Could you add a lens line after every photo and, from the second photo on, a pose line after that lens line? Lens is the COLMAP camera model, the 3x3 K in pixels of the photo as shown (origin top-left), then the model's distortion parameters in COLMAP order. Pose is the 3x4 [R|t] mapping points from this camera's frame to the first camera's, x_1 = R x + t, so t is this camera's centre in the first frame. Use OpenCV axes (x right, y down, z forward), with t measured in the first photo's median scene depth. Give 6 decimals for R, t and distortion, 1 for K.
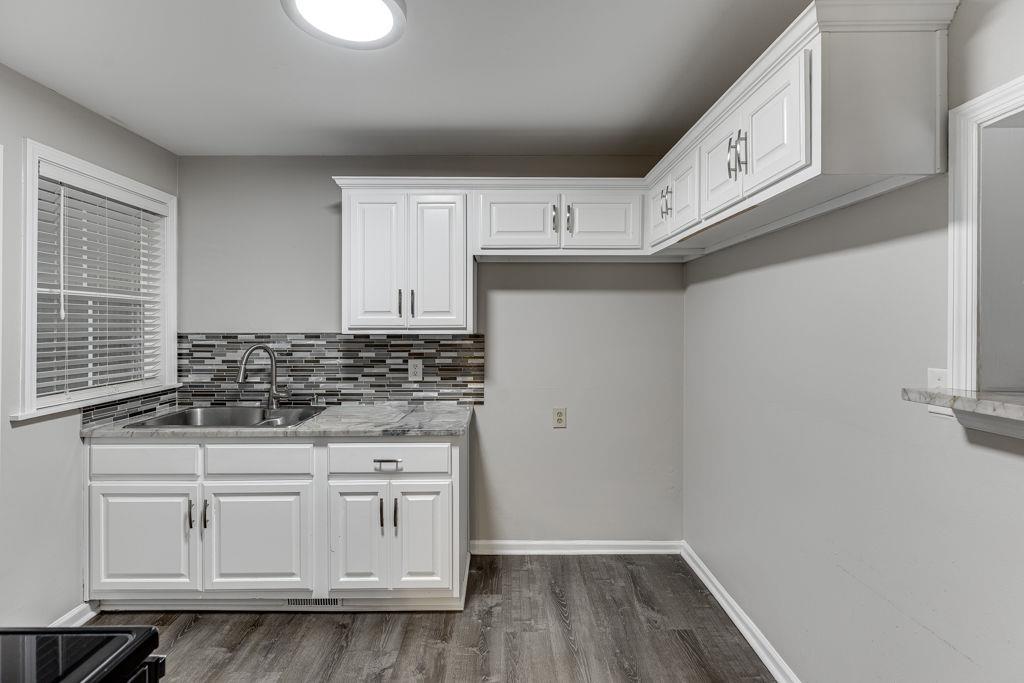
lens RADIAL K [[462.0, 0, 503.2], [0, 462.0, 323.9], [0, 0, 1]] dist [0.003685, -0.000770]
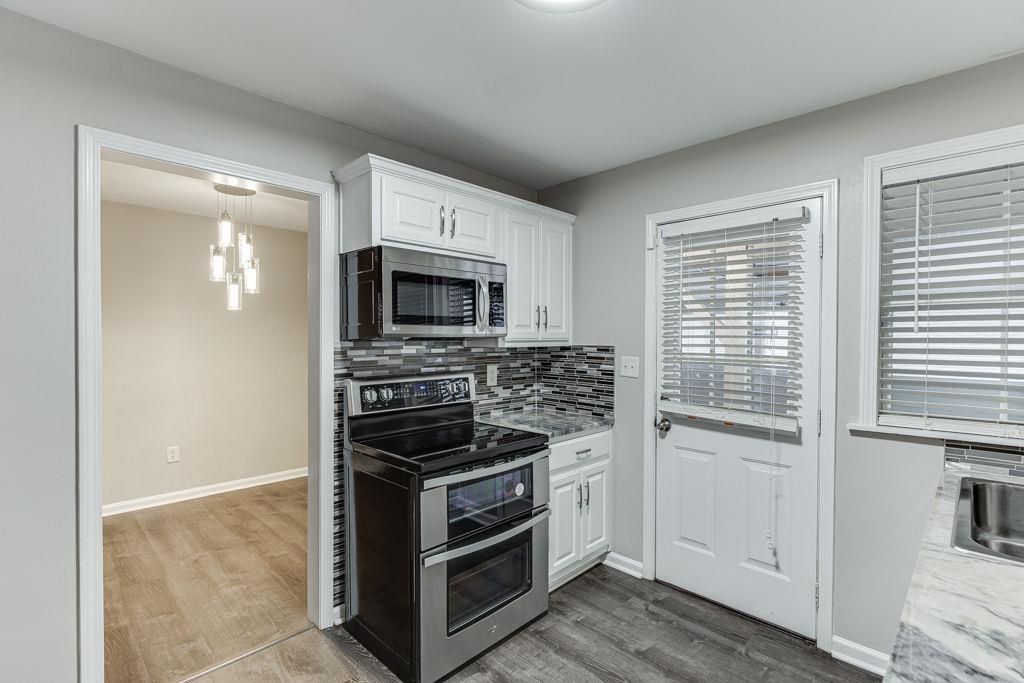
lens RADIAL K [[474.2, 0, 517.8], [0, 474.2, 342.8], [0, 0, 1]] dist [-0.004787, -0.003078]
pose [[-0.694585, 0.005058, -0.719393, 0.195041], [-0.003588, 0.999938, 0.010494, 0.000471], [0.719402, 0.009870, -0.694524, 0.889251]]
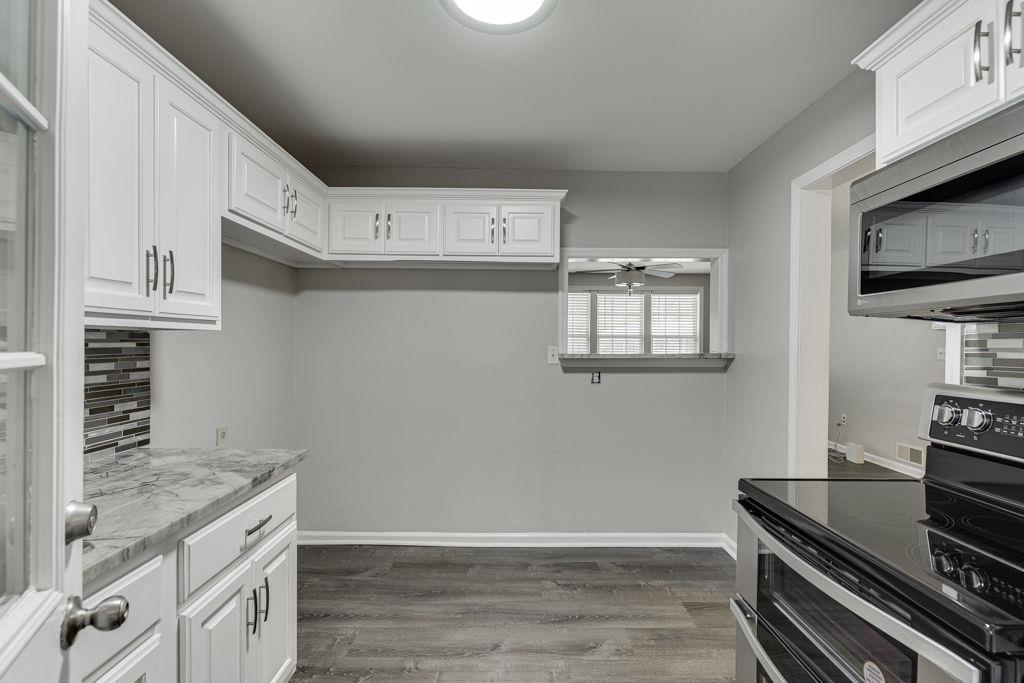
lens RADIAL K [[474.2, 0, 516.7], [0, 474.2, 344.4], [0, 0, 1]] dist [-0.004787, -0.003078]
pose [[-0.003271, -0.002838, 0.999991, -0.768756], [-0.010091, 0.999945, 0.002805, 0.035615], [-0.999944, -0.010082, -0.003300, 0.555437]]
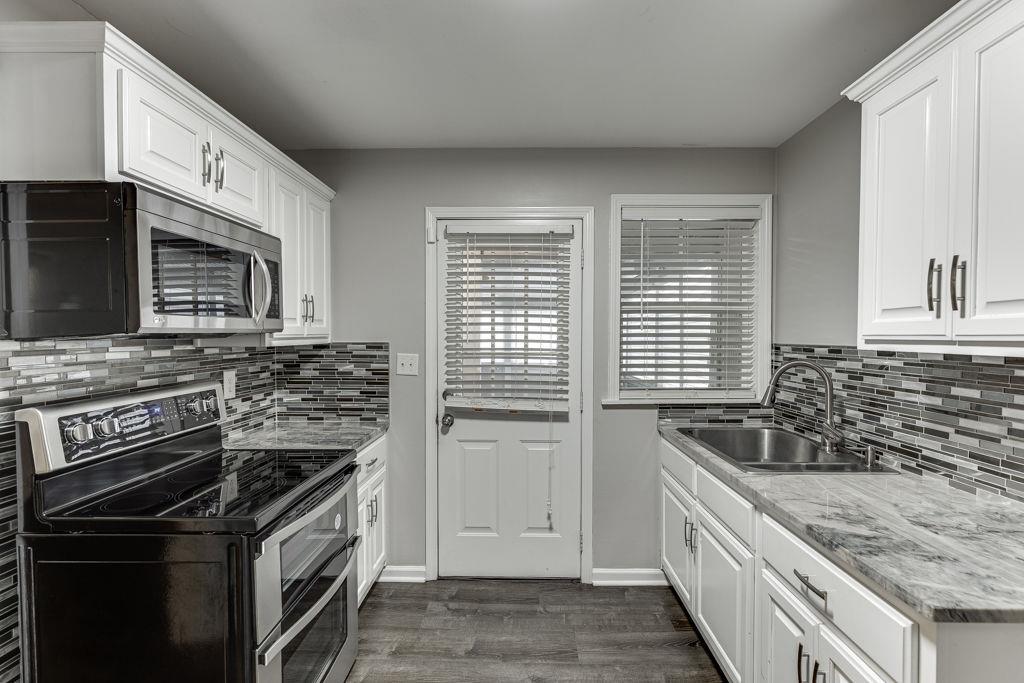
lens RADIAL K [[474.2, 0, 518.1], [0, 474.2, 342.6], [0, 0, 1]] dist [-0.004787, -0.003078]
pose [[-0.015069, 0.015523, -0.999766, 0.262121], [0.000358, 0.999880, 0.015519, 0.002855], [0.999886, -0.000124, -0.015073, 0.568147]]
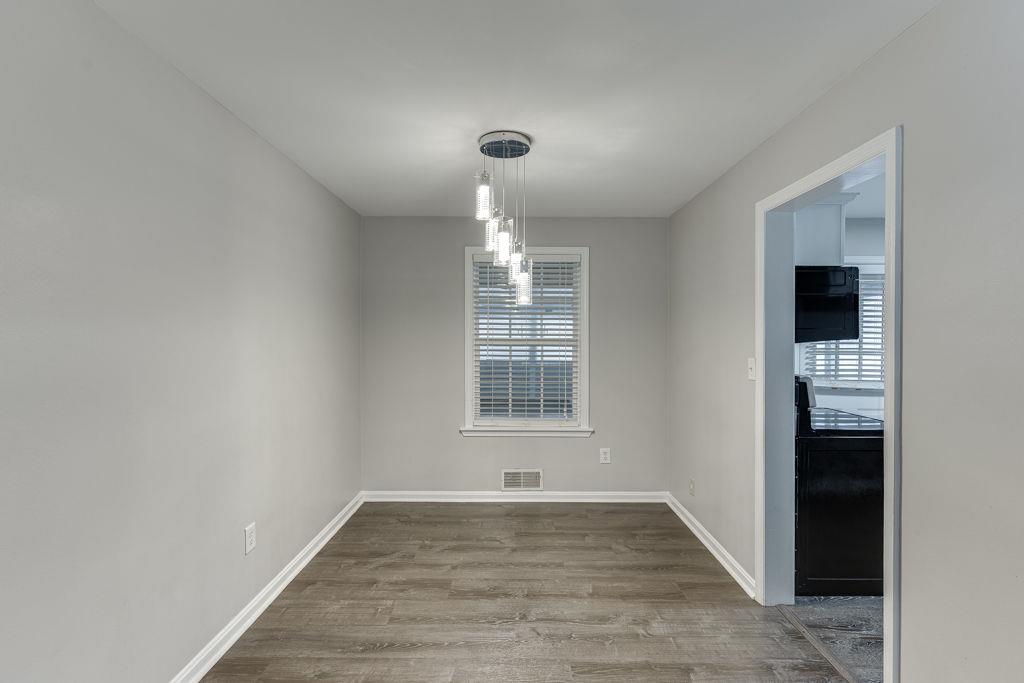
lens RADIAL K [[462.0, 0, 504.9], [0, 462.0, 338.1], [0, 0, 1]] dist [0.003685, -0.000770]
pose [[-0.022614, 0.000687, -0.999744, 0.801440], [-0.001090, 0.999999, 0.000712, -0.001448], [0.999744, 0.001106, -0.022613, -0.596827]]
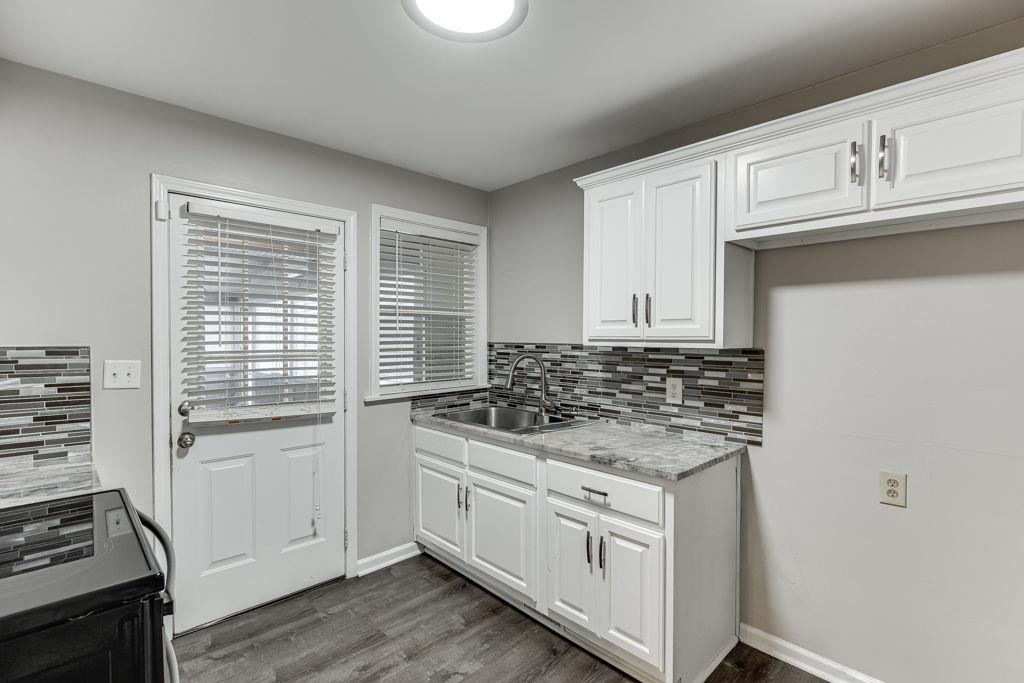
lens RADIAL K [[474.2, 0, 518.1], [0, 474.2, 342.6], [0, 0, 1]] dist [-0.004787, -0.003078]
pose [[0.694521, 0.013049, -0.719354, 0.250147], [-0.000901, 0.999850, 0.017268, -0.000791], [0.719472, -0.011345, 0.694429, 0.234259]]
